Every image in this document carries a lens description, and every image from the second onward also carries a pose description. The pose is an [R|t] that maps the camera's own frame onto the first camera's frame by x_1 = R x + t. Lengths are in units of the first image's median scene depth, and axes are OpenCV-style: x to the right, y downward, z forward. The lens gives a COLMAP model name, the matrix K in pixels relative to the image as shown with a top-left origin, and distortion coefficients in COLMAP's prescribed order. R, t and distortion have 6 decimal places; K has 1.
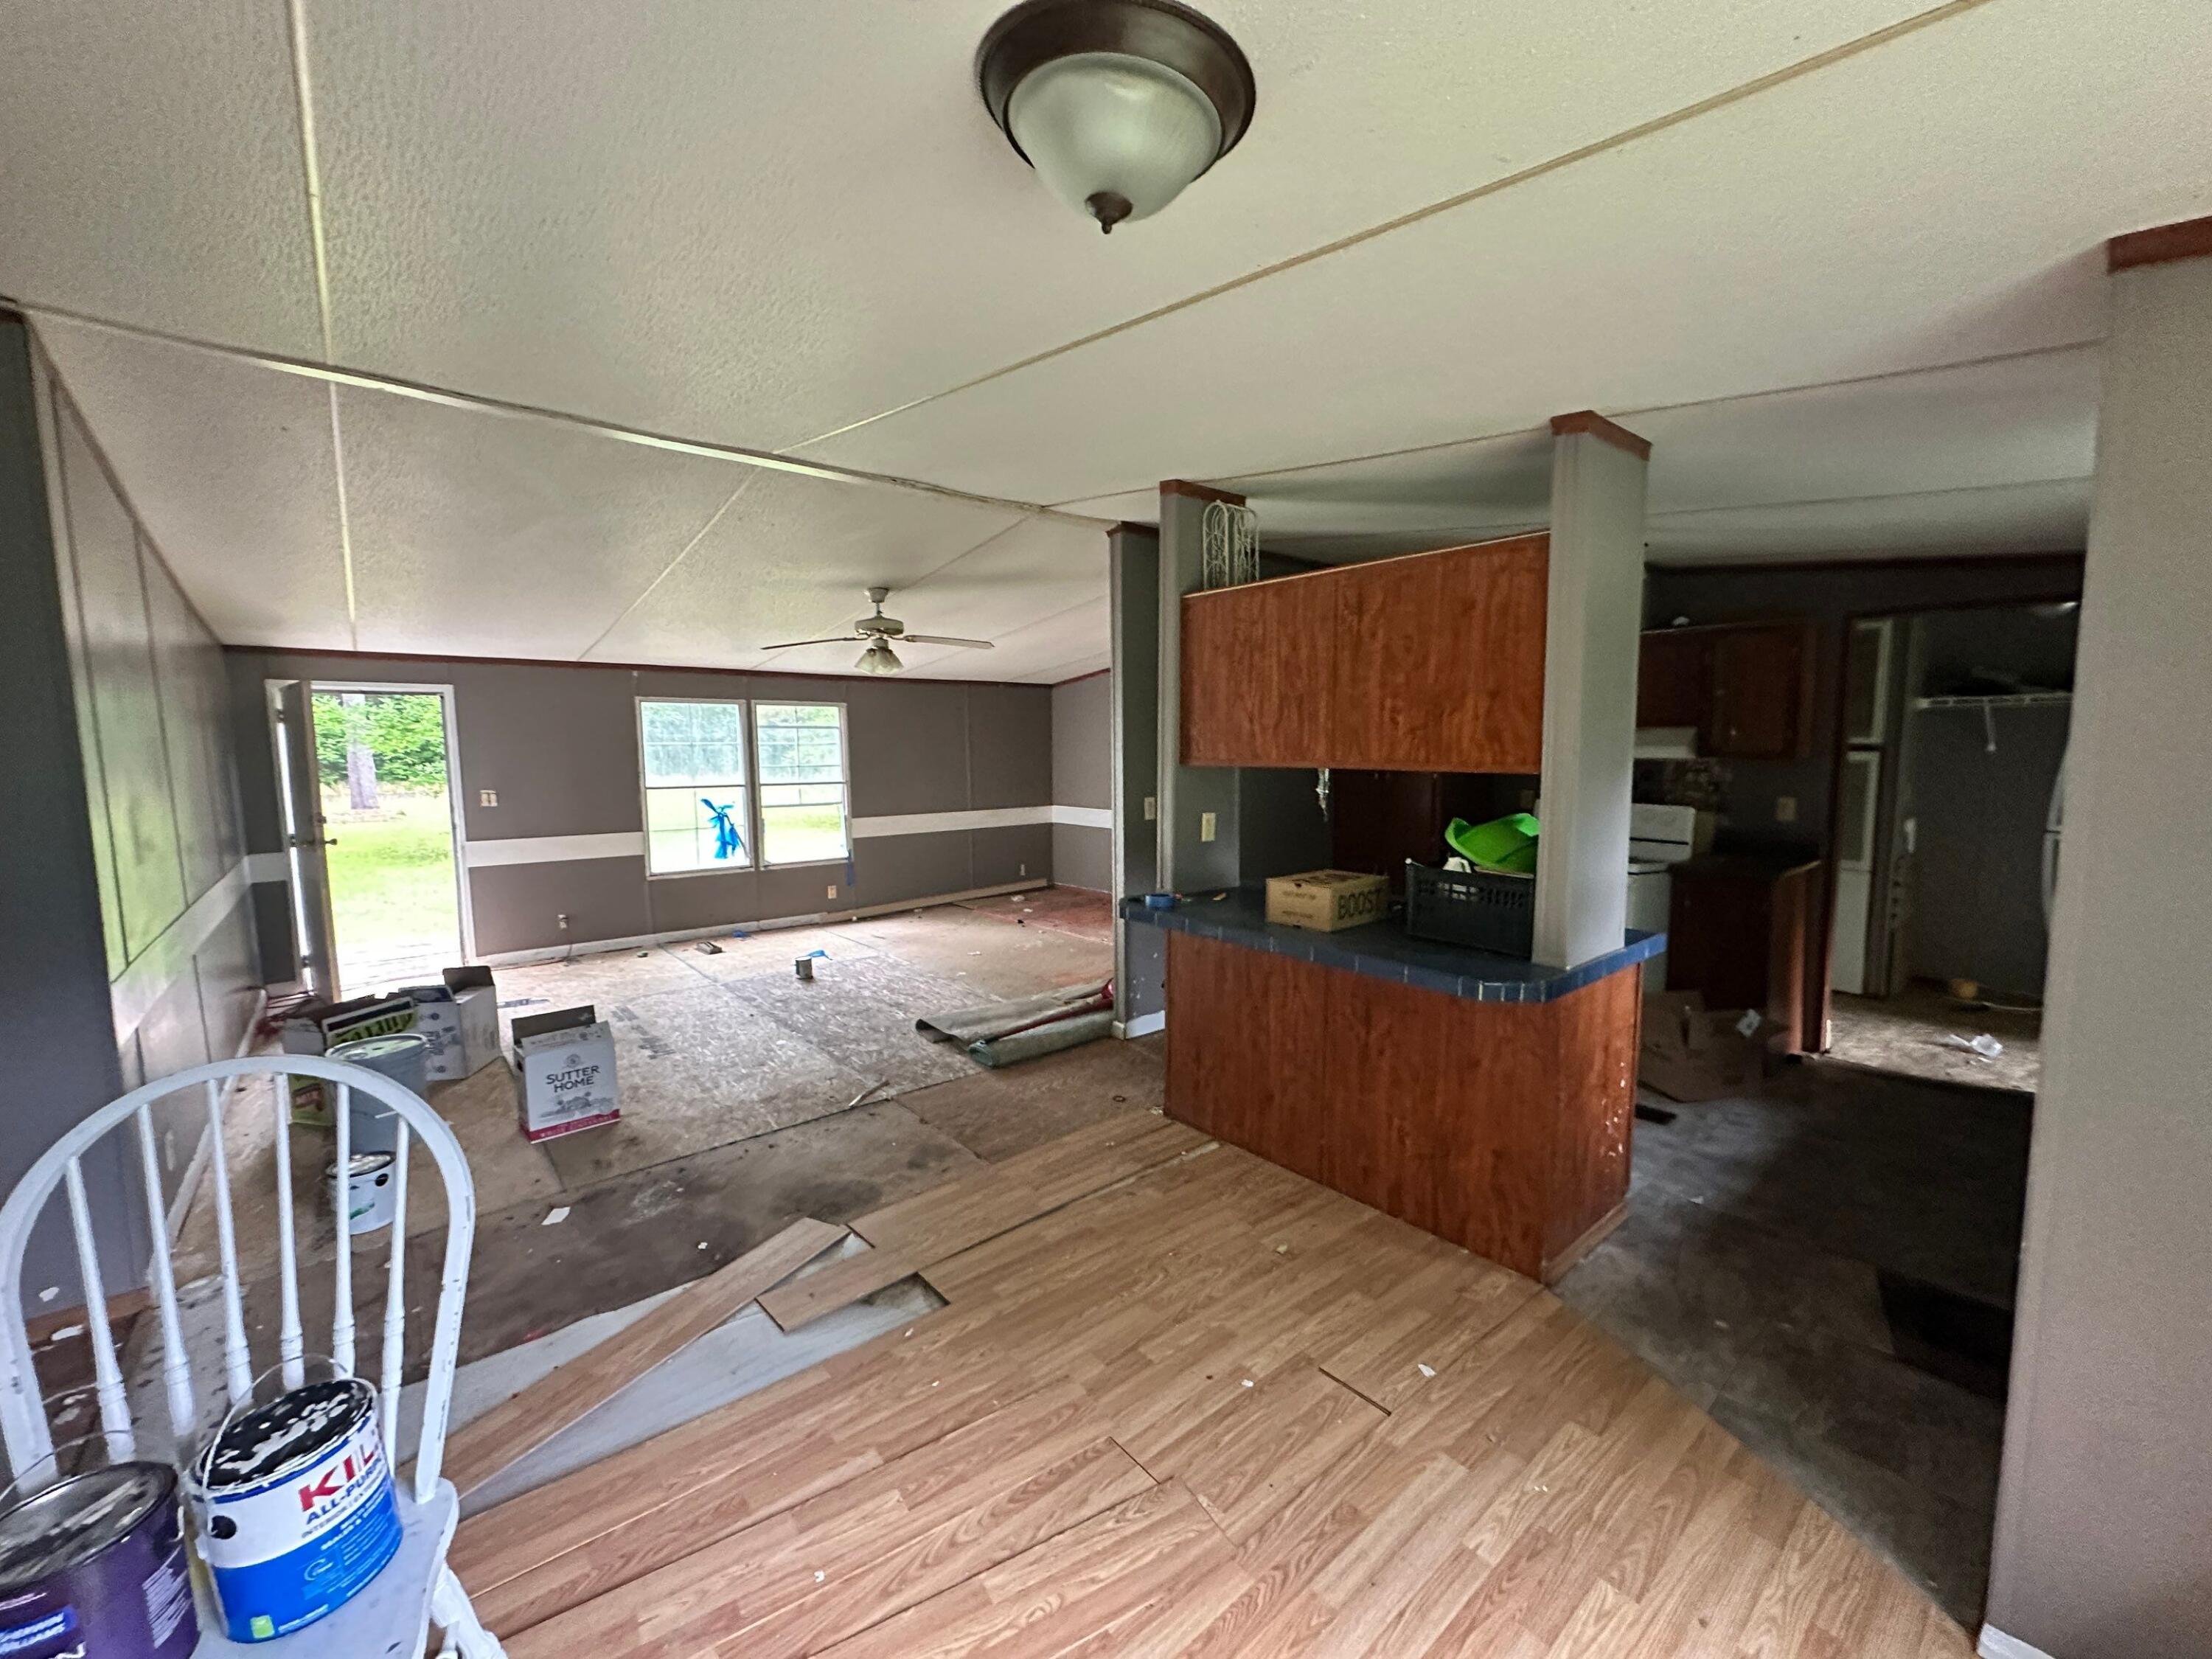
lens RADIAL K [[881.9, 0, 1102.8], [0, 881.9, 832.0], [0, 0, 1]] dist [-0.003442, 0.000085]
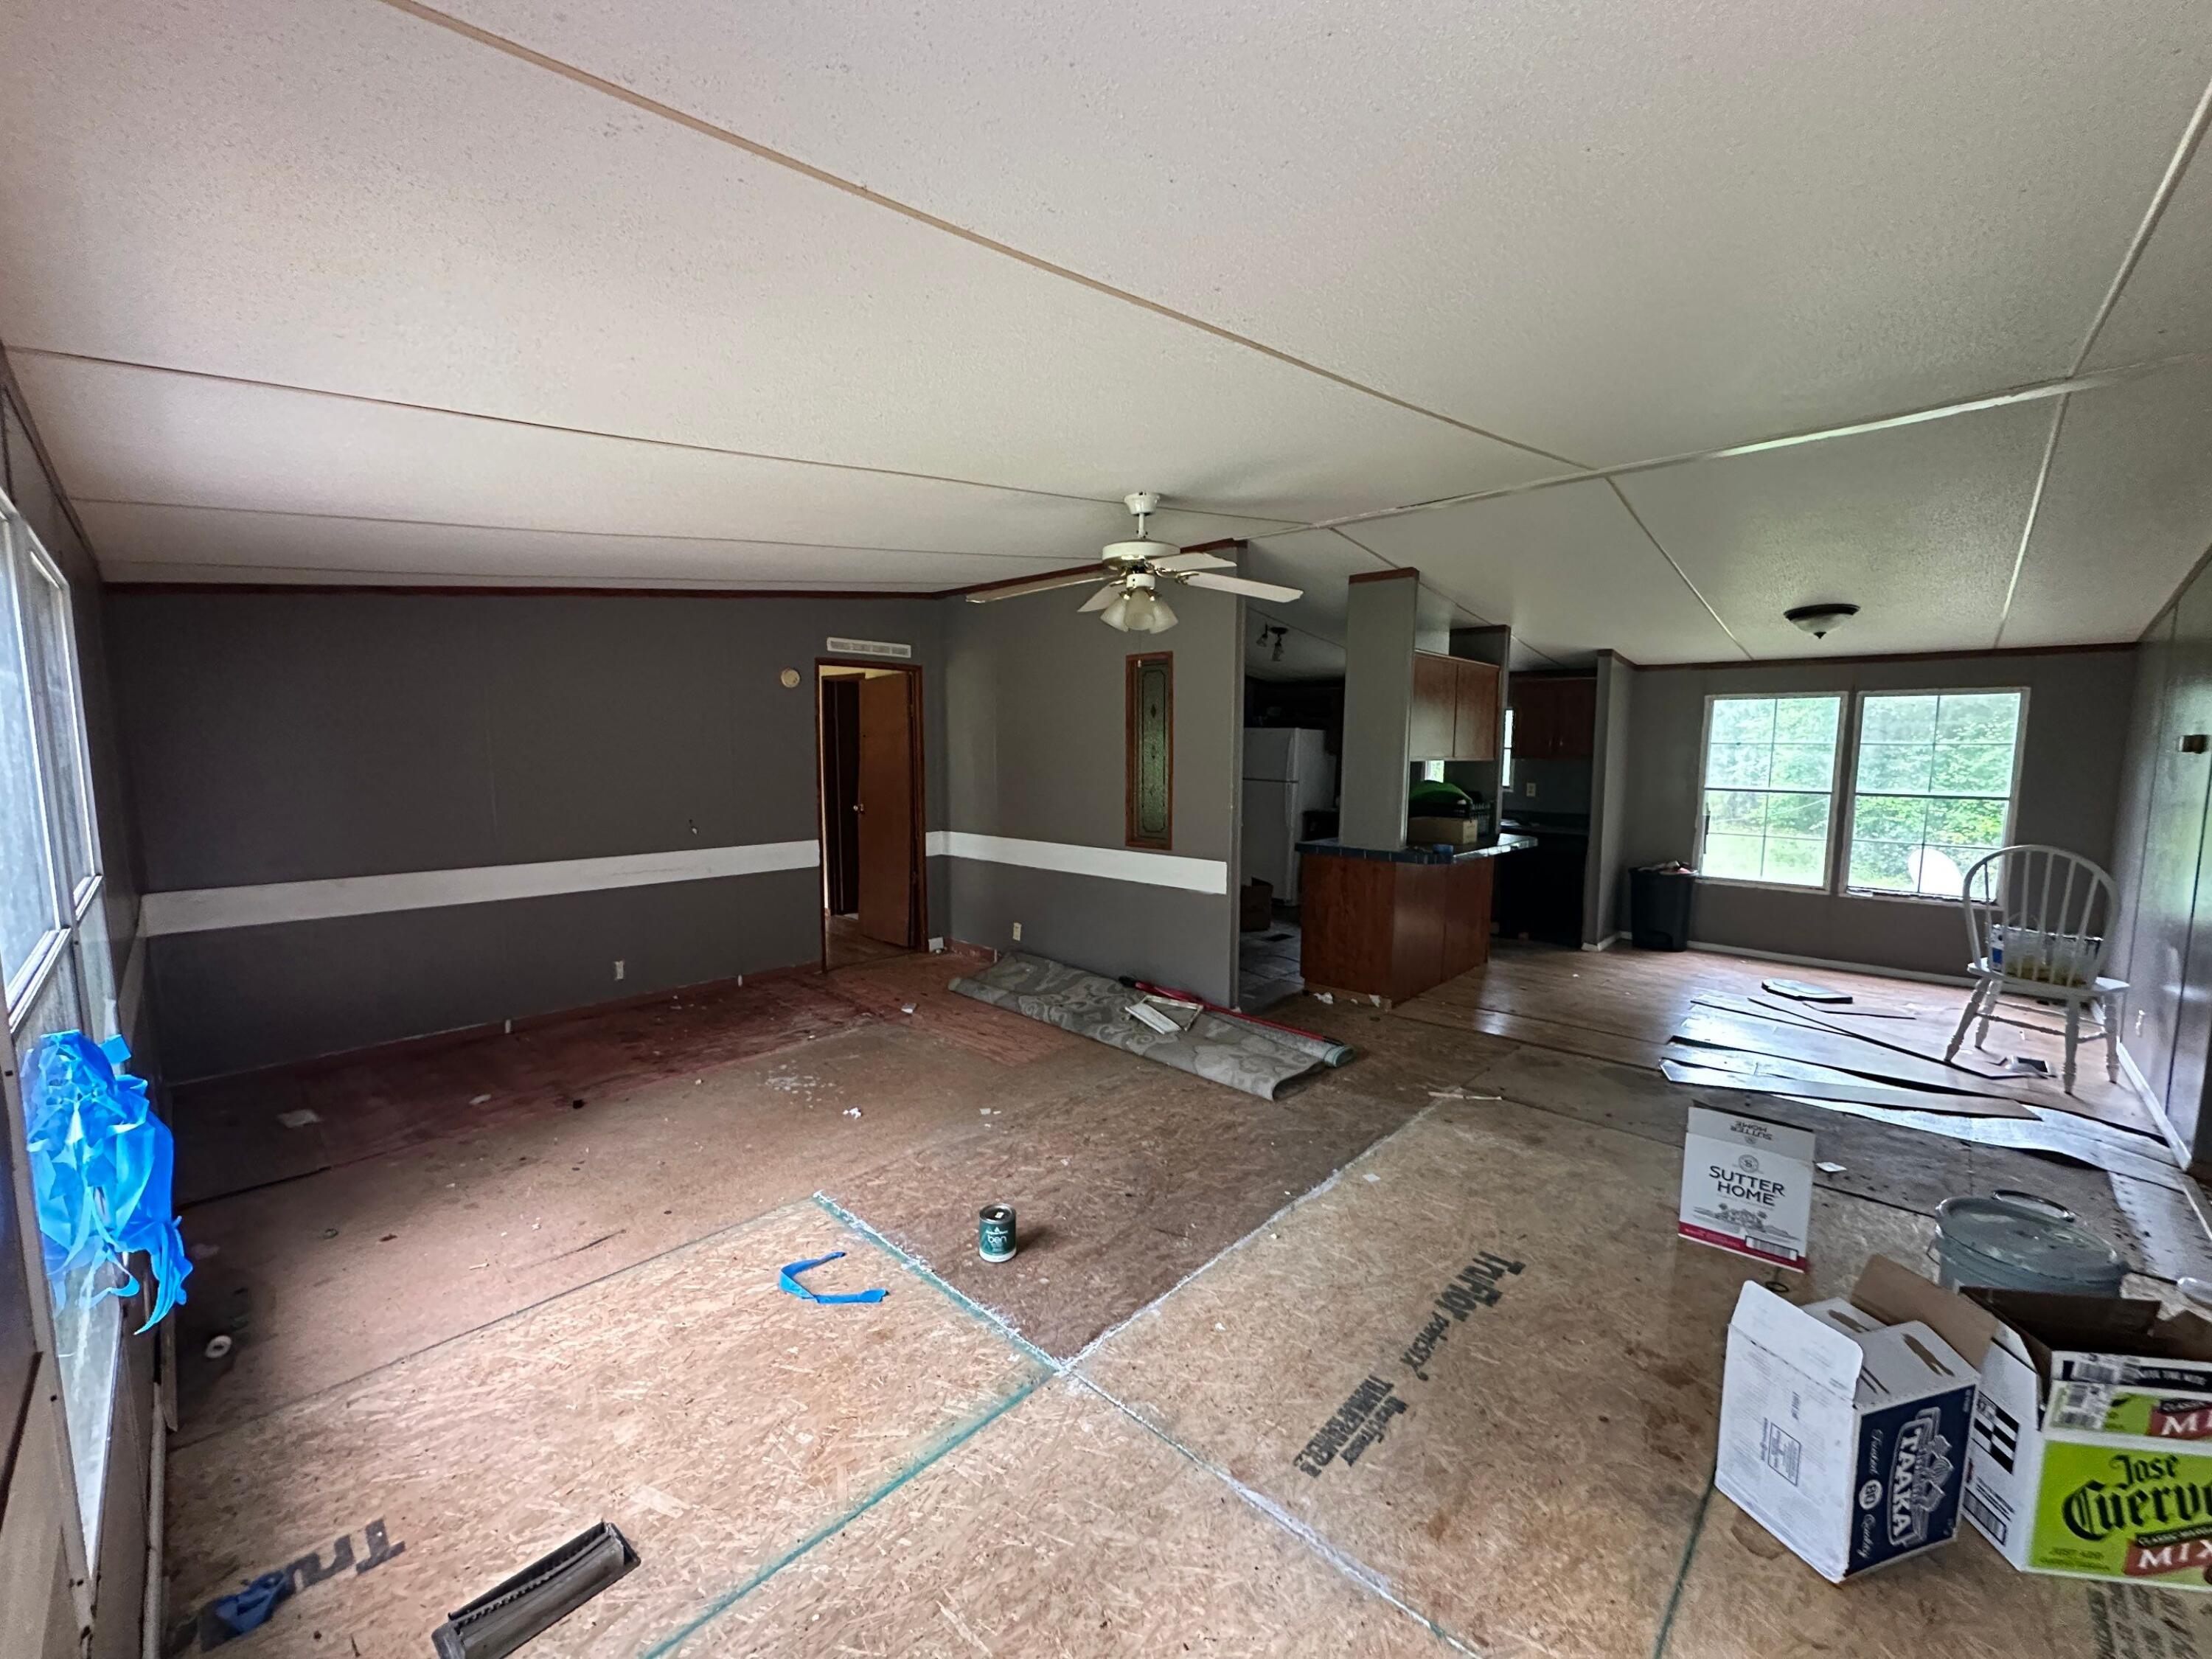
lens RADIAL K [[881.9, 0, 1098.6], [0, 881.9, 833.7], [0, 0, 1]] dist [-0.003442, 0.000085]
pose [[-0.112449, -0.095207, 0.989086, -0.874364], [0.092605, 0.990063, 0.105830, -0.105541], [-0.989333, 0.103495, -0.102515, 1.100235]]
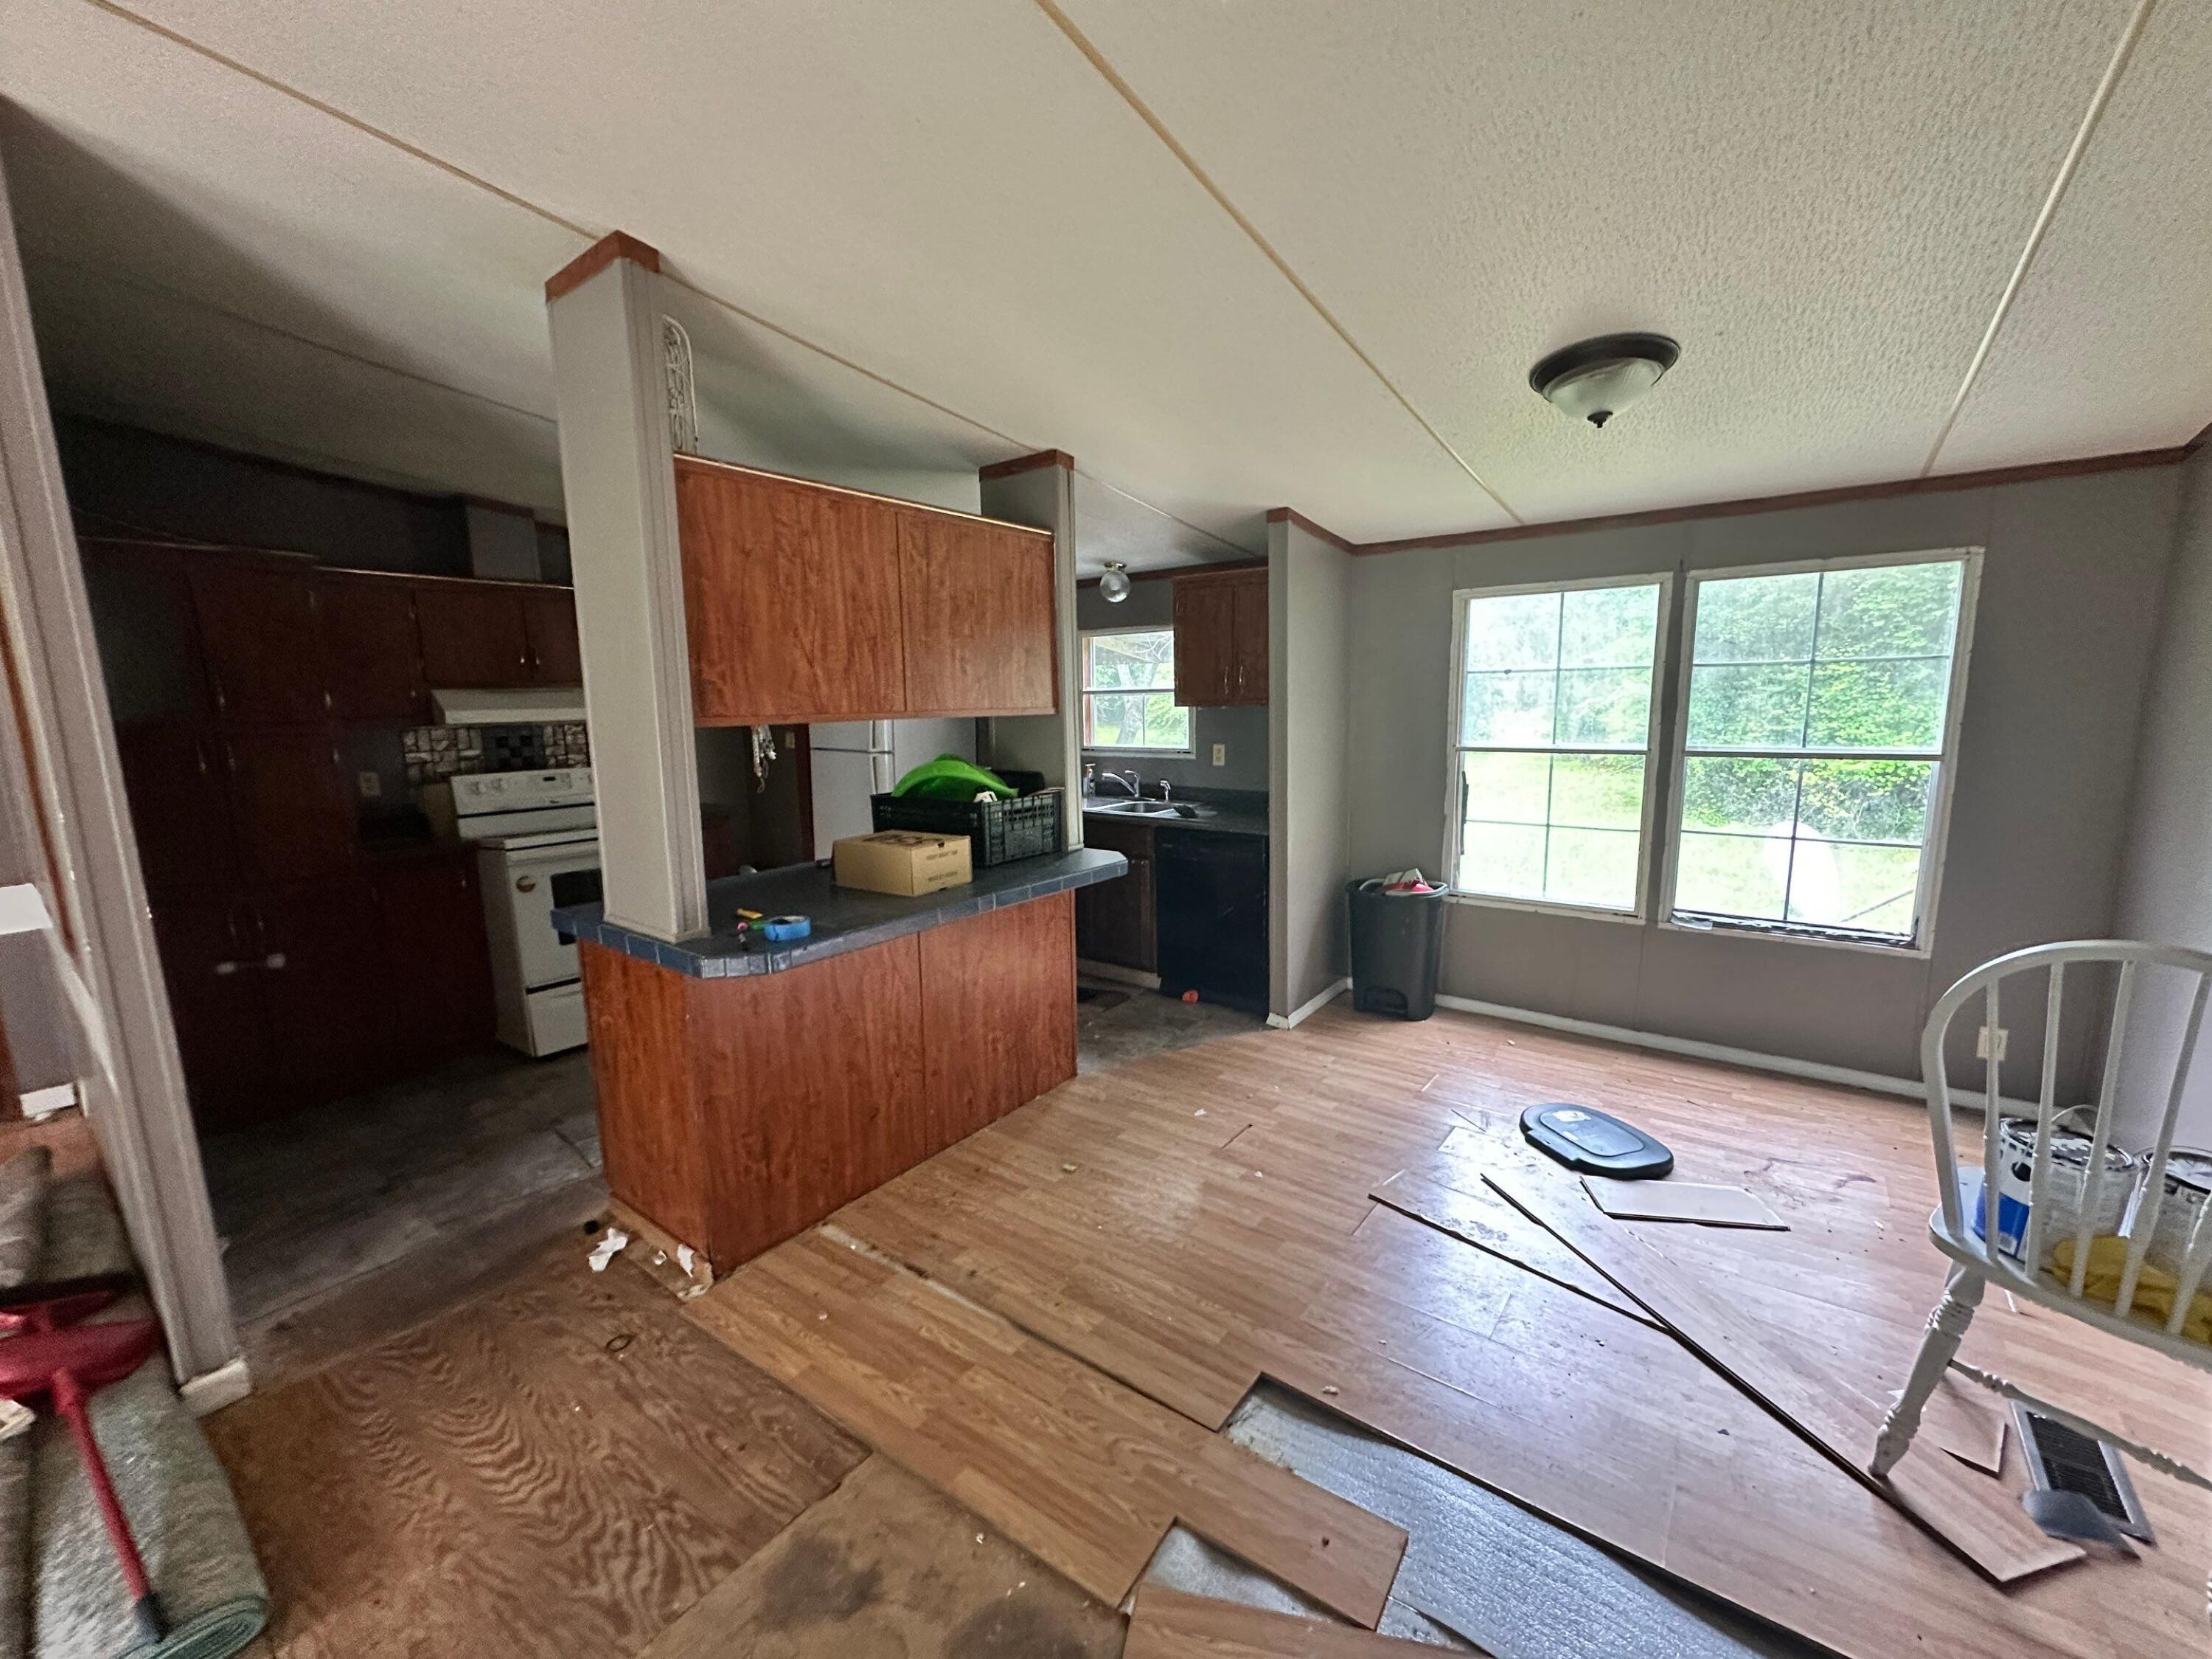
lens RADIAL K [[881.9, 0, 1103.0], [0, 881.9, 833.3], [0, 0, 1]] dist [-0.003442, 0.000085]
pose [[-0.222628, -0.139297, 0.964901, -0.390270], [0.119007, 0.978455, 0.168712, -0.048167], [-0.967613, 0.152390, -0.201254, 0.560724]]
